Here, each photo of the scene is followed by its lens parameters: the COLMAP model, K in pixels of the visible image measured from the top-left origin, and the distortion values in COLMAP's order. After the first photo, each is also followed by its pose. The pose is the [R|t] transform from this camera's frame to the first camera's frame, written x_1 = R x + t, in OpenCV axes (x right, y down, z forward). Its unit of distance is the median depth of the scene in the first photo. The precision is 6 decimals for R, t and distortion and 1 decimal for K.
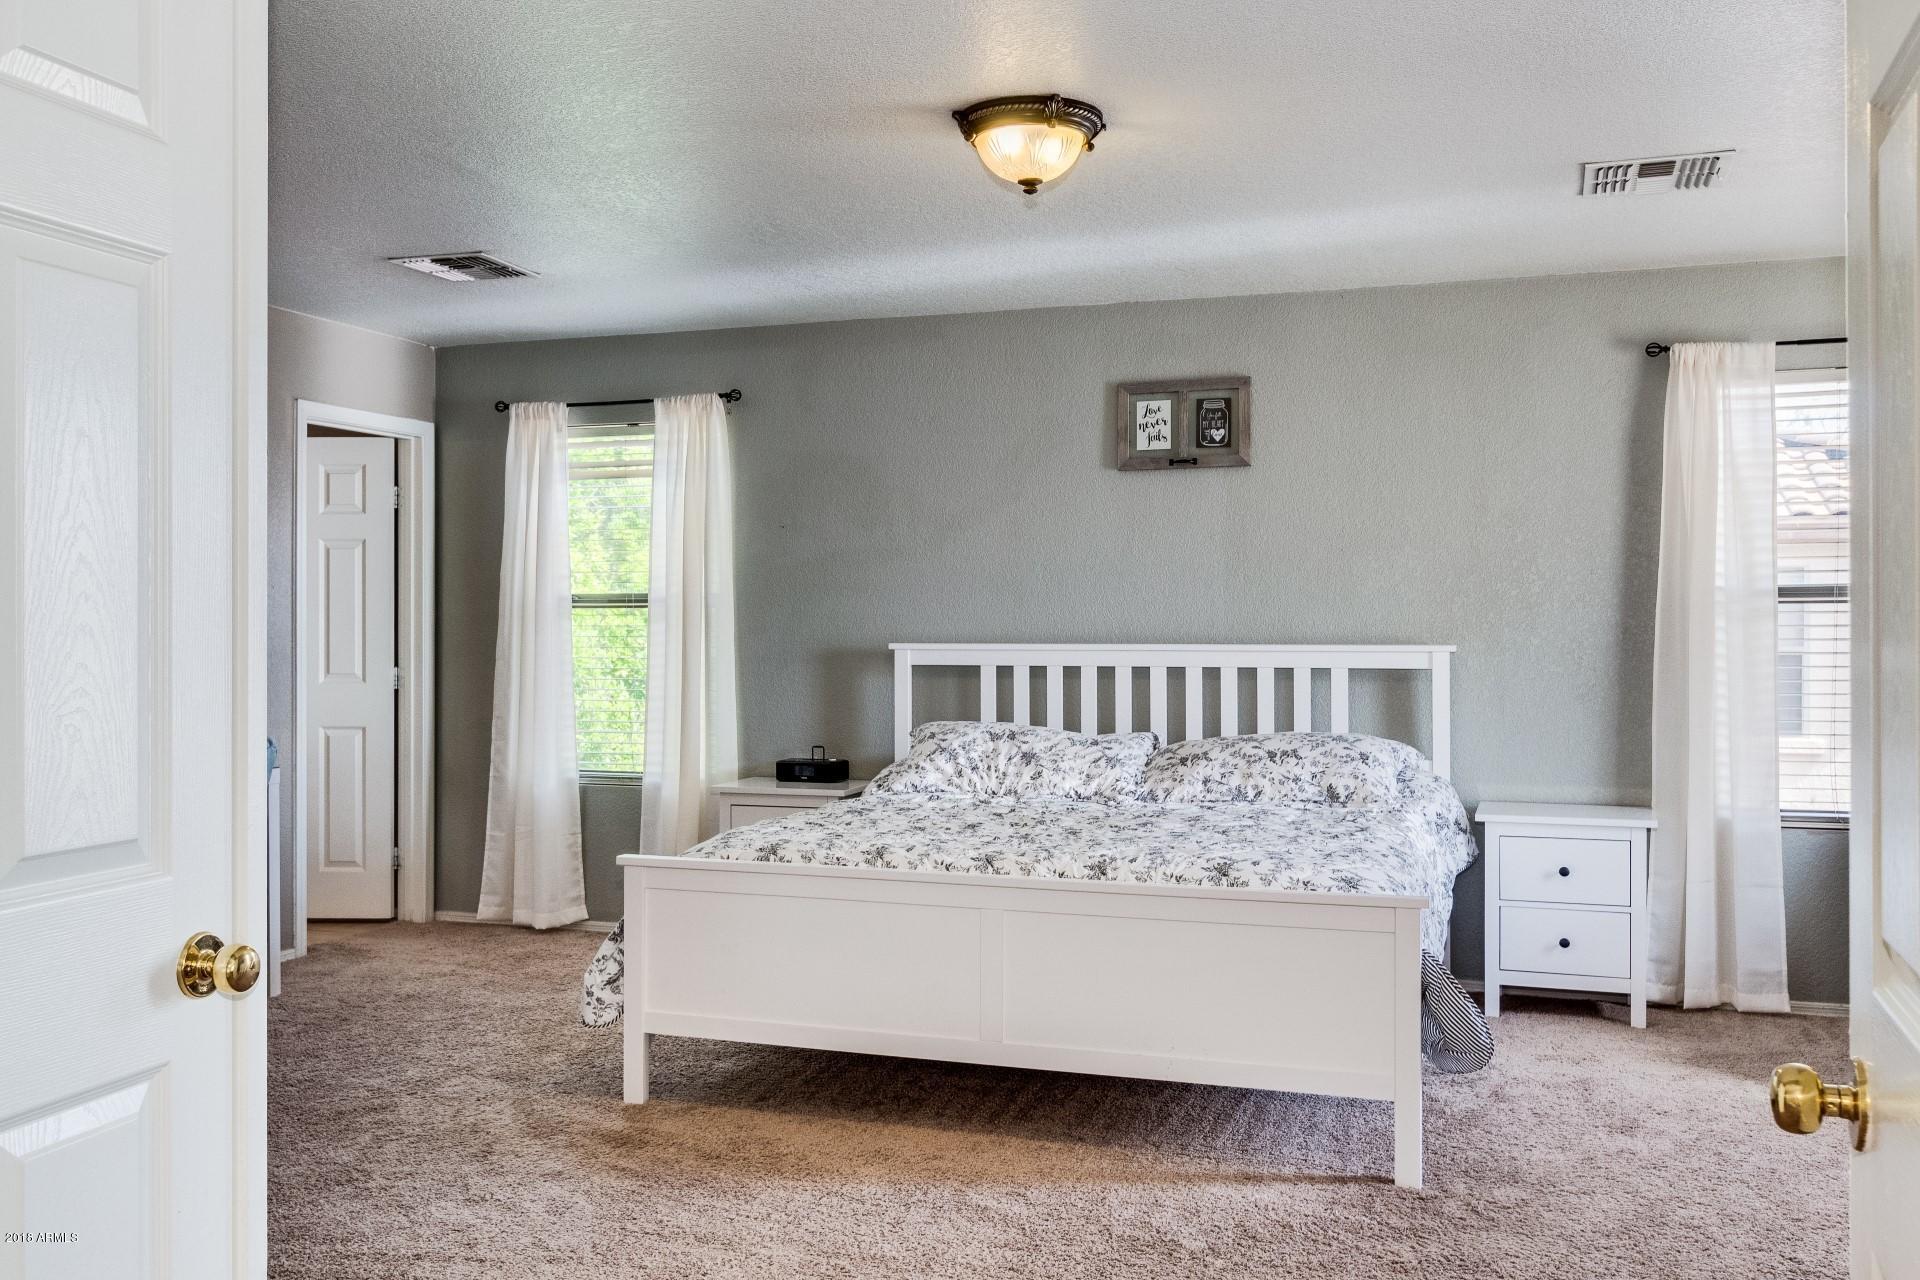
lens RADIAL K [[1423.9, 0, 954.8], [0, 1423.9, 640.0], [0, 0, 1]] dist [0.000745, 0.001638]
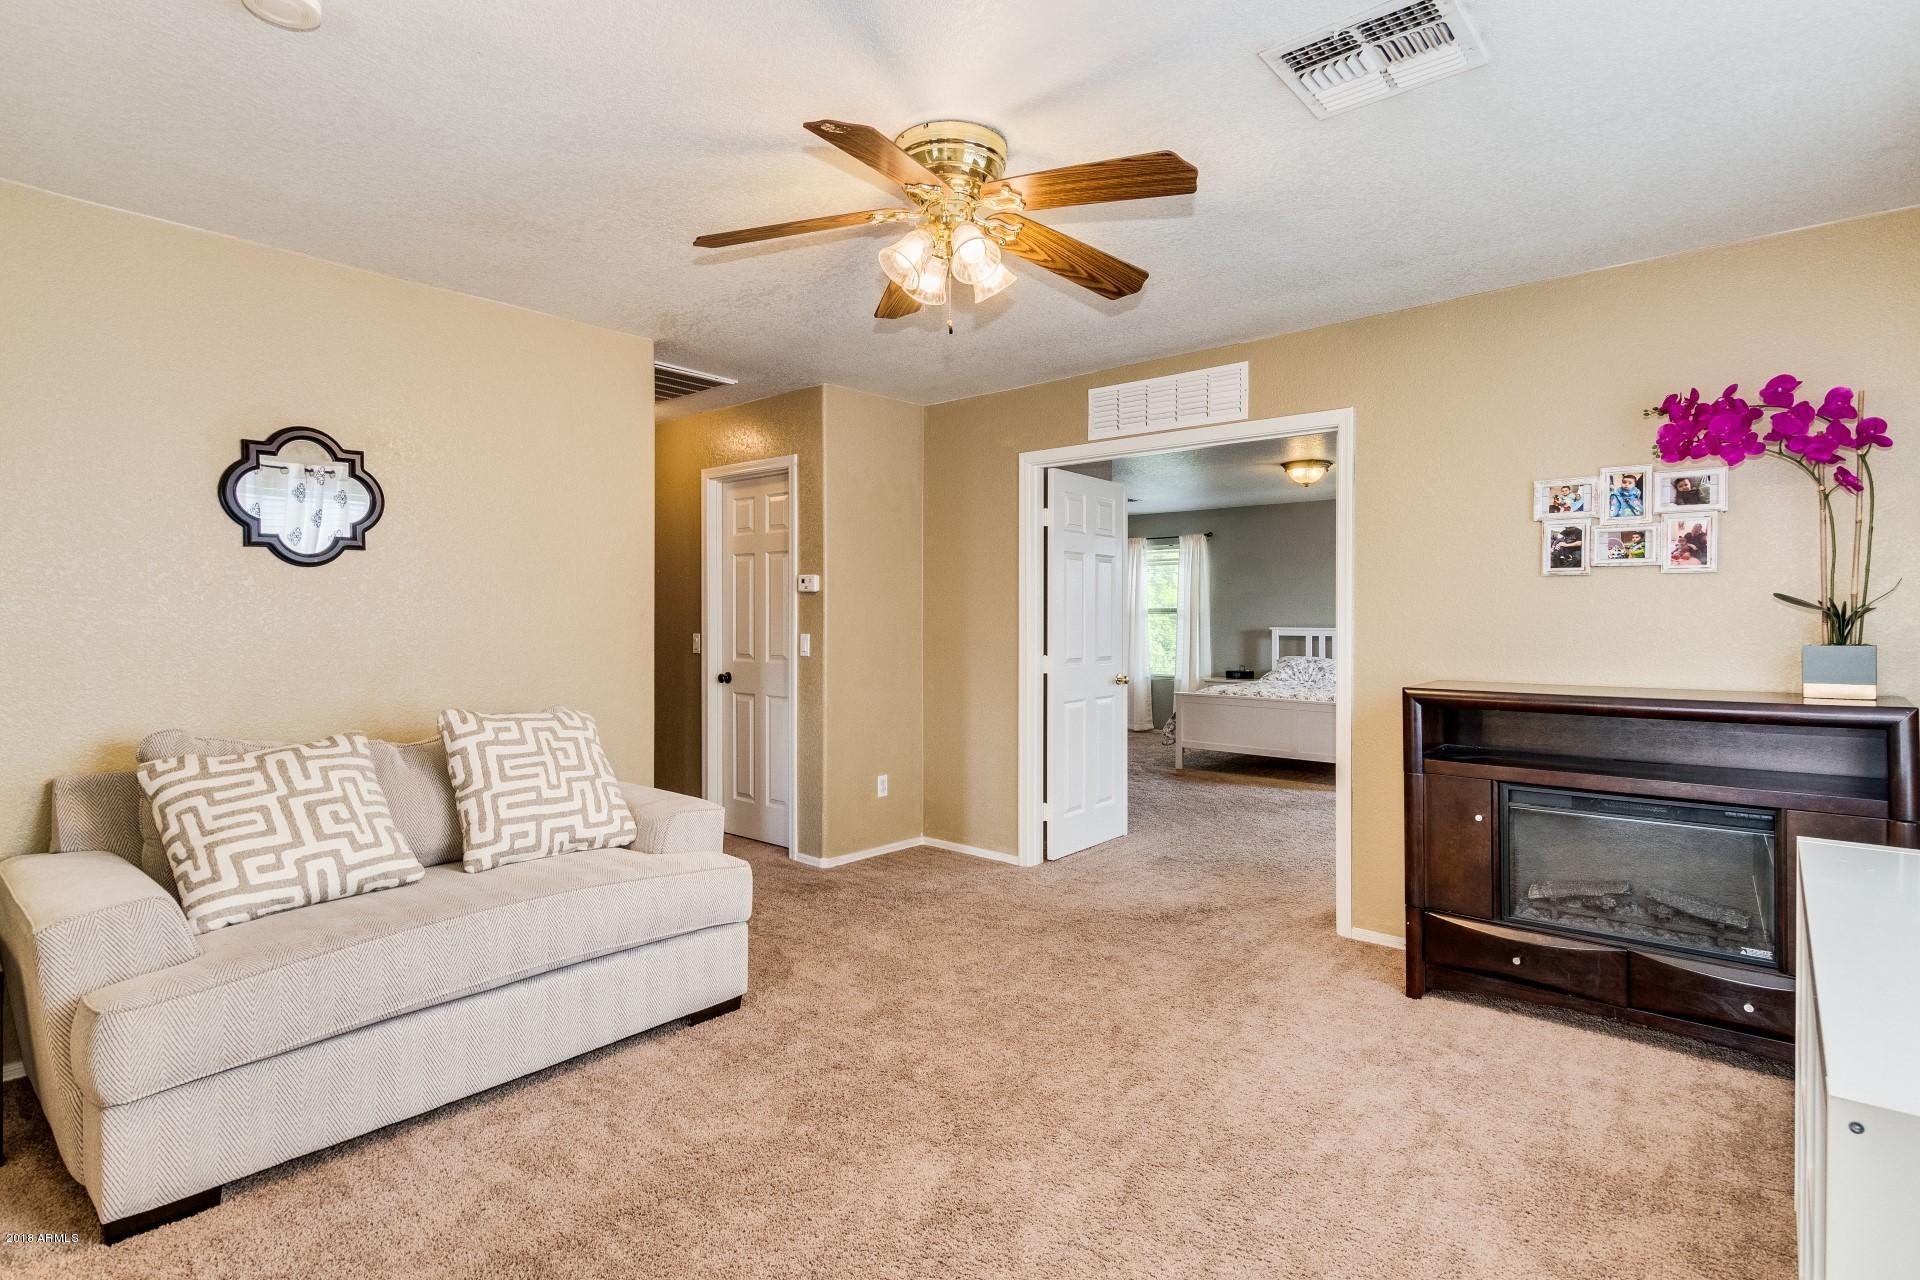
lens RADIAL K [[888.2, 0, 948.8], [0, 888.2, 614.0], [0, 0, 1]] dist [0.008580, -0.000508]
pose [[0.908173, -0.000162, -0.418594, 0.106733], [-0.006999, 0.999854, -0.015571, 0.007574], [0.418536, 0.017071, 0.908040, -0.779864]]
